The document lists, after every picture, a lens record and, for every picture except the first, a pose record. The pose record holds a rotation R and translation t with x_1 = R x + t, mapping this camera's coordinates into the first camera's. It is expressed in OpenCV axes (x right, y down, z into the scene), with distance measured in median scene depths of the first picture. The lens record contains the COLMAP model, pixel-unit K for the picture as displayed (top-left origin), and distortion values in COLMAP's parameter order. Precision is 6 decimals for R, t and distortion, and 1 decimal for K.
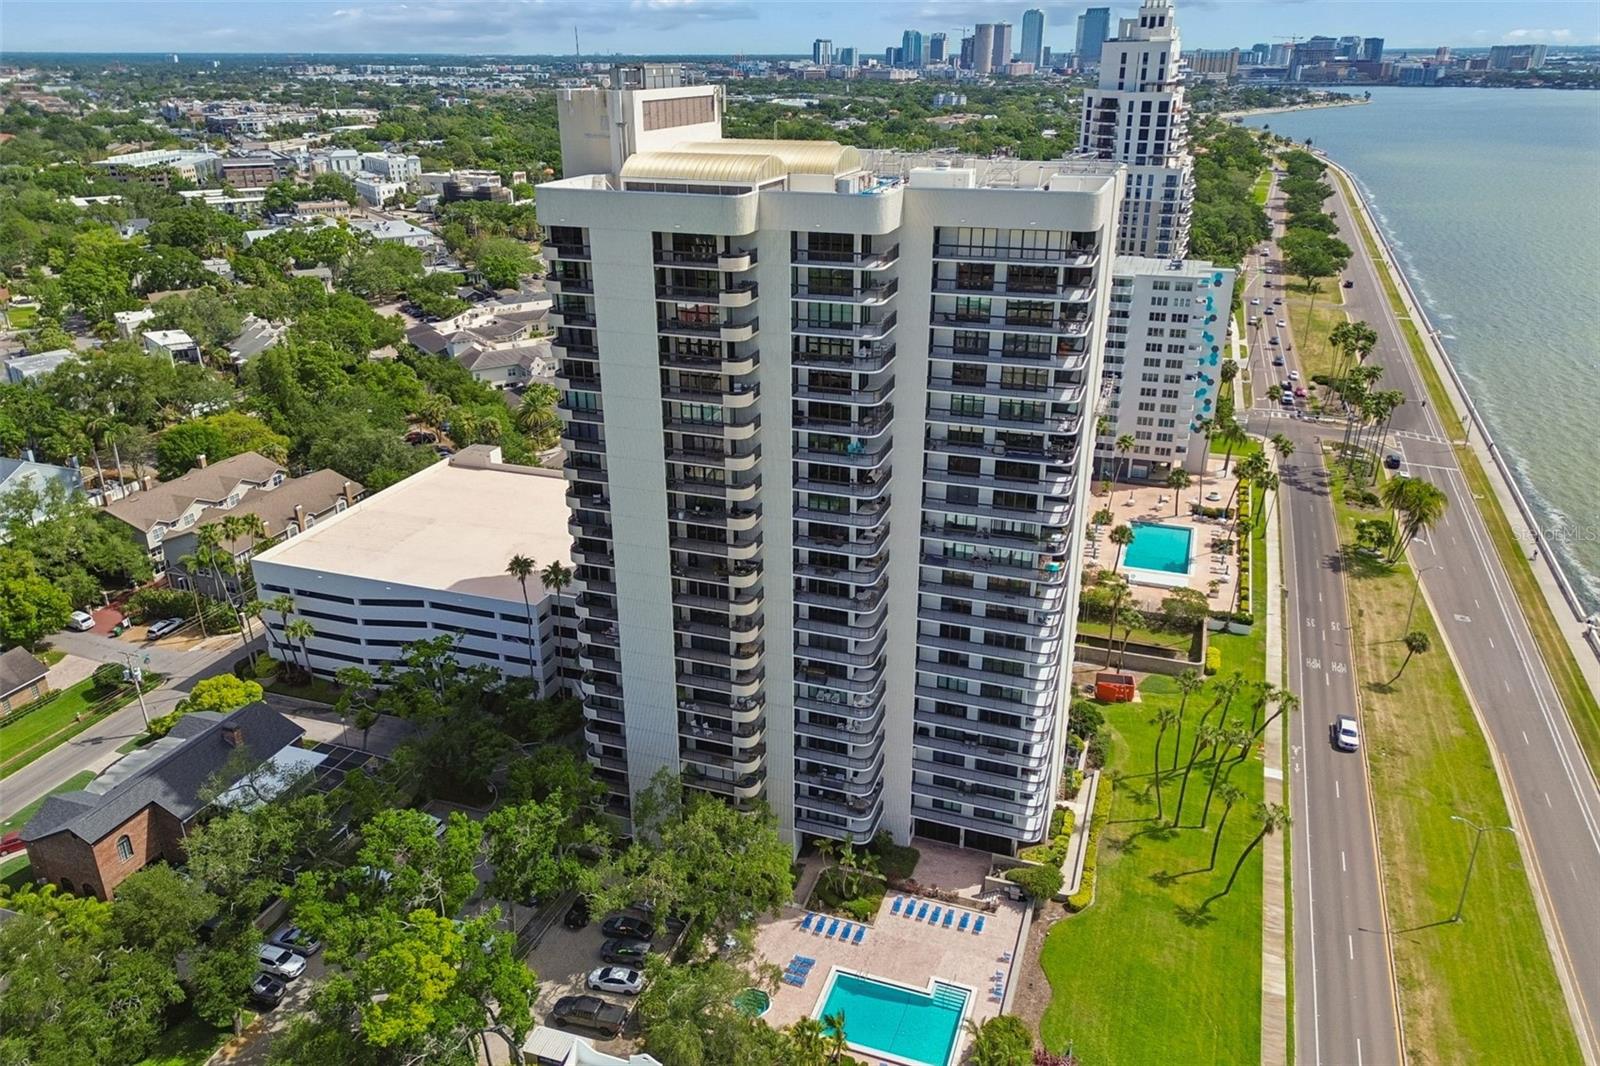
lens RADIAL K [[1136.3, 0, 797.2], [0, 1136.3, 511.2], [0, 0, 1]] dist [0.063981, -0.054860]
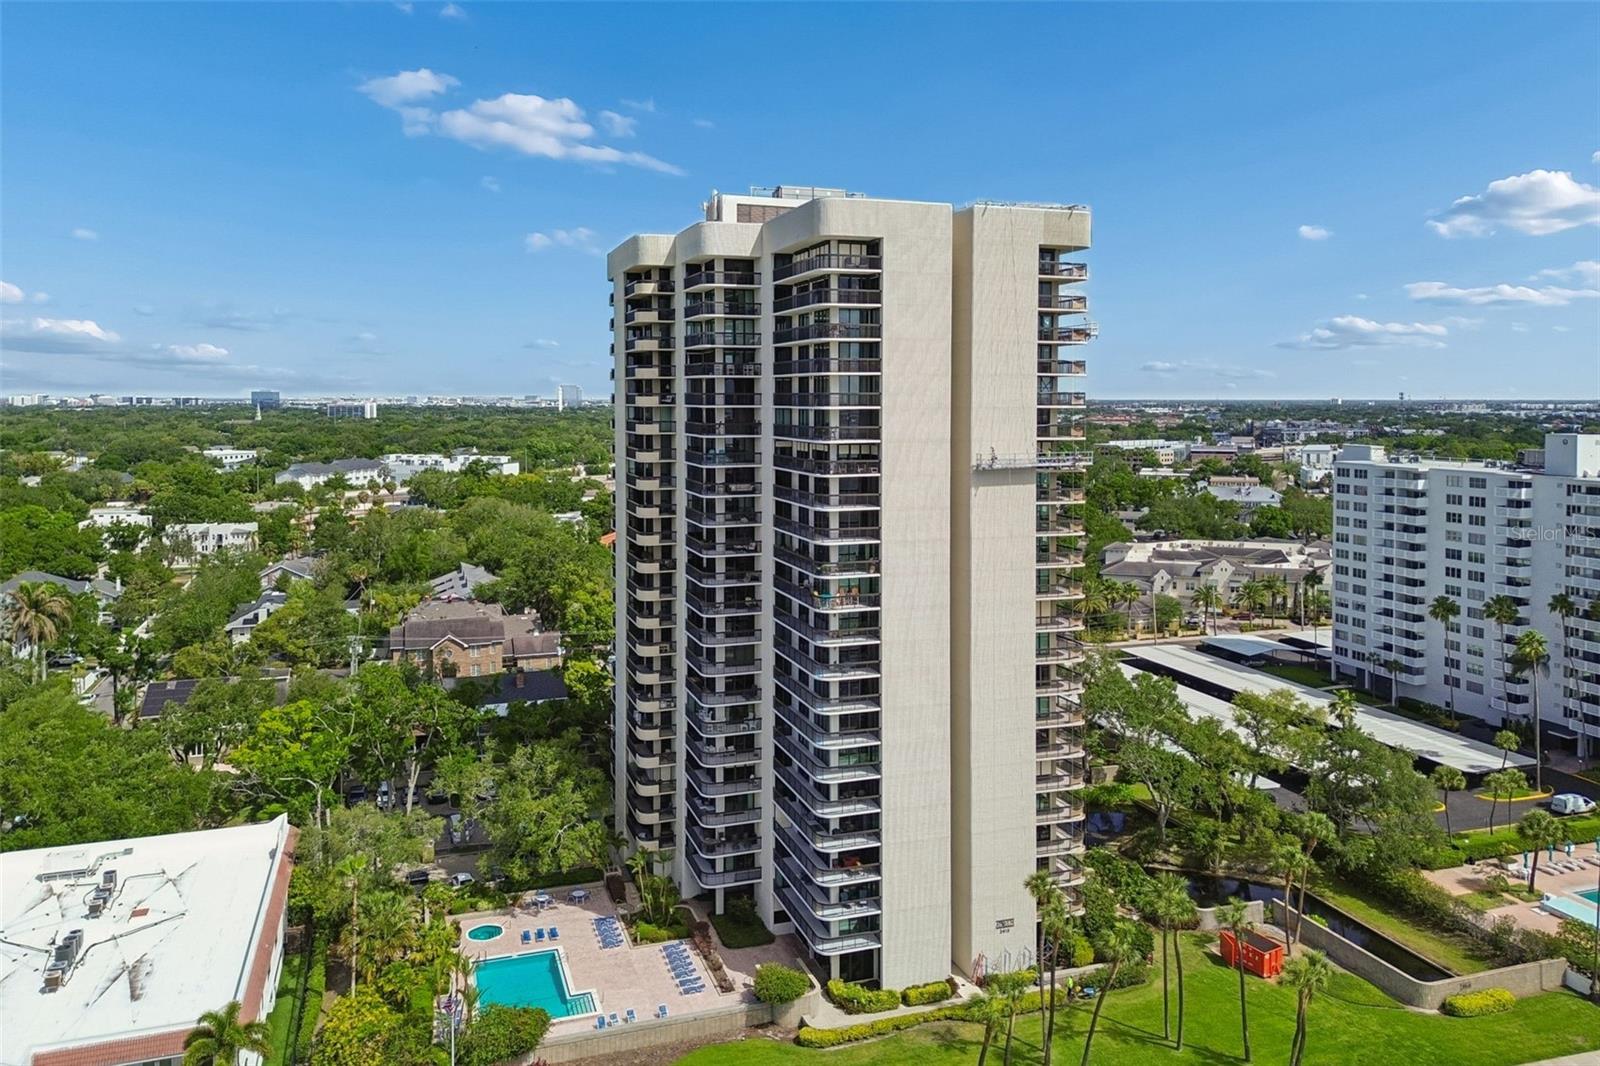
lens RADIAL K [[1169.3, 0, 811.8], [0, 1169.3, 427.2], [0, 0, 1]] dist [0.063662, -0.043819]
pose [[0.617661, 0.022630, -0.786119, 0.528616], [-0.296325, 0.932612, -0.205978, 0.066929], [0.728482, 0.360172, 0.582744, 0.215854]]
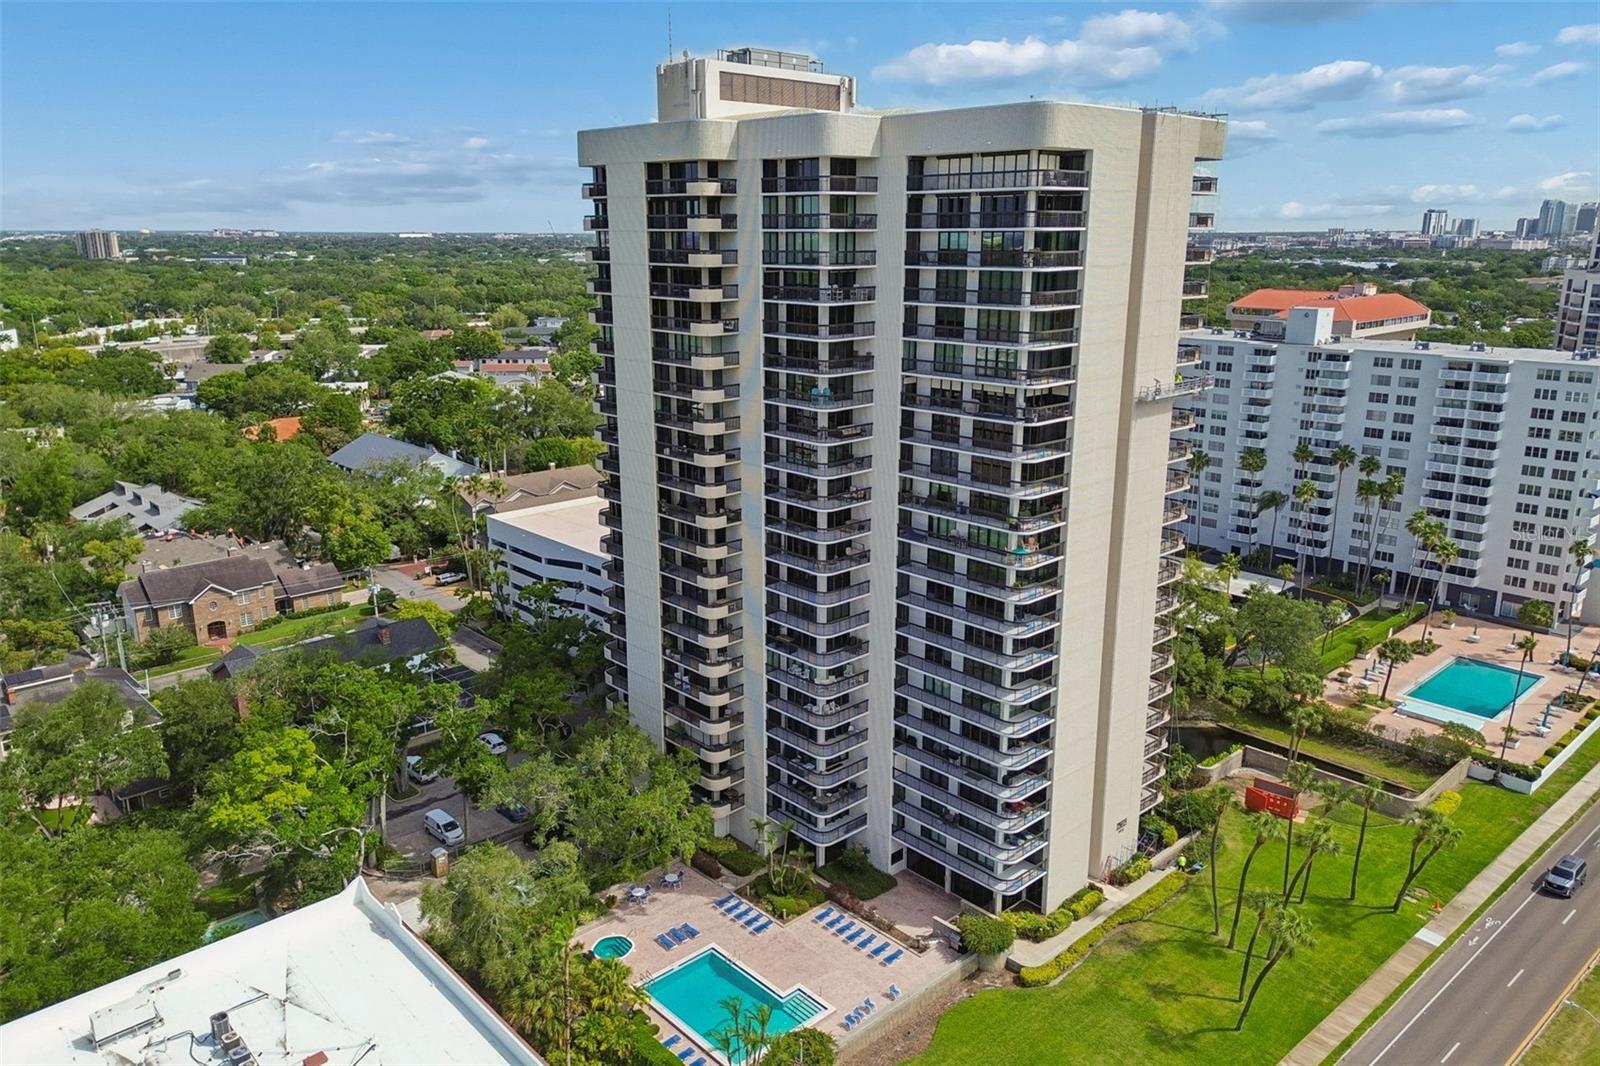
lens RADIAL K [[1129.2, 0, 799.2], [0, 1129.2, 523.8], [0, 0, 1]] dist [0.064614, -0.064740]
pose [[0.884332, 0.118445, -0.451584, 0.253897], [-0.176004, 0.980493, -0.087495, 0.073608], [0.432412, 0.156855, 0.887928, 0.090869]]
